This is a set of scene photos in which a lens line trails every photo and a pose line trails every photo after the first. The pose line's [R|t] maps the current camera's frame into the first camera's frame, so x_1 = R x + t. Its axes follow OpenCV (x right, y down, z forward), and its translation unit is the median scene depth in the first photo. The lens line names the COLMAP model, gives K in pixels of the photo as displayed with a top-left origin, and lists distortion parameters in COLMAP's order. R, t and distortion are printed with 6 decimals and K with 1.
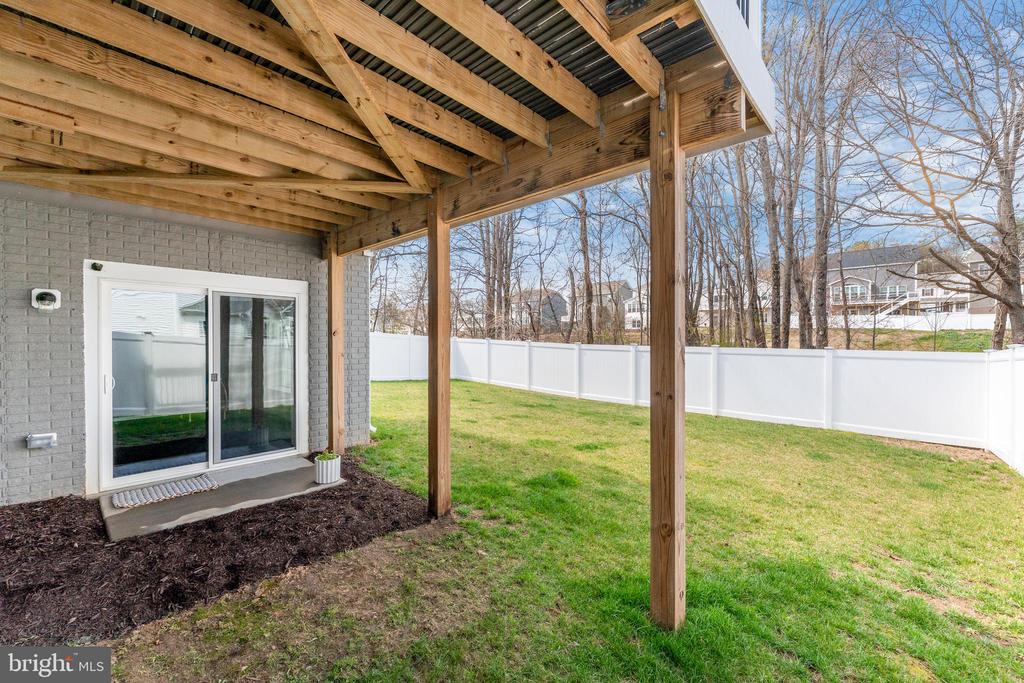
lens RADIAL K [[415.2, 0, 512.0], [0, 415.2, 341.5], [0, 0, 1]] dist [-0.000587, -0.000007]
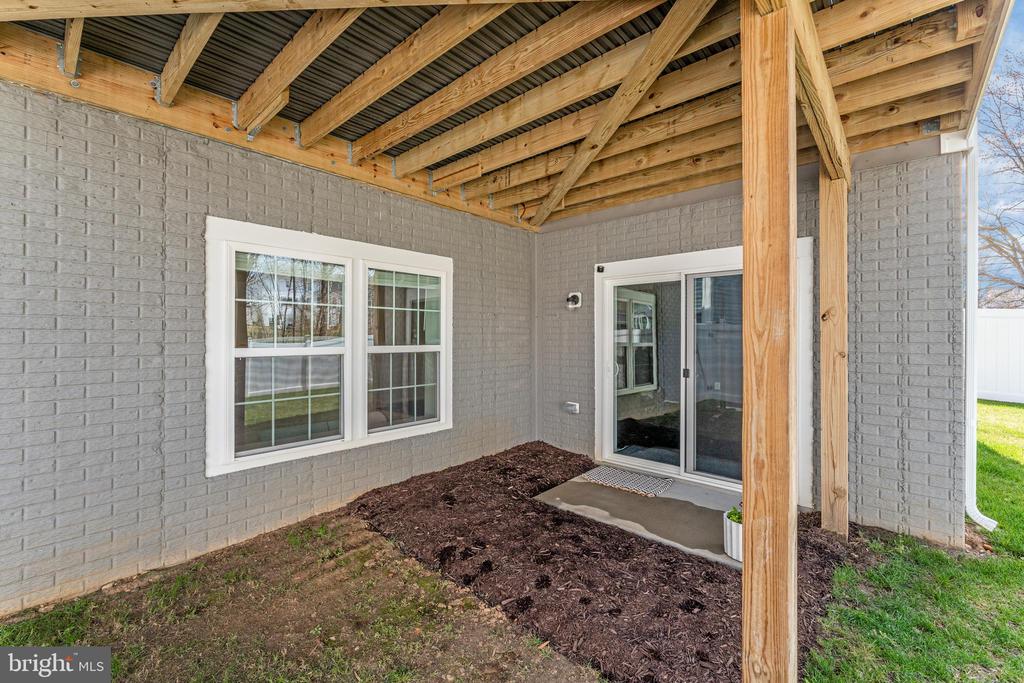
lens RADIAL K [[429.2, 0, 512.0], [0, 429.2, 341.5], [0, 0, 1]] dist [-0.000812, -0.000163]
pose [[-0.000451, 0.008324, -0.999965, 0.237938], [-0.005821, 0.999948, 0.008327, 0.018018], [0.999983, 0.005824, -0.000403, 0.819096]]
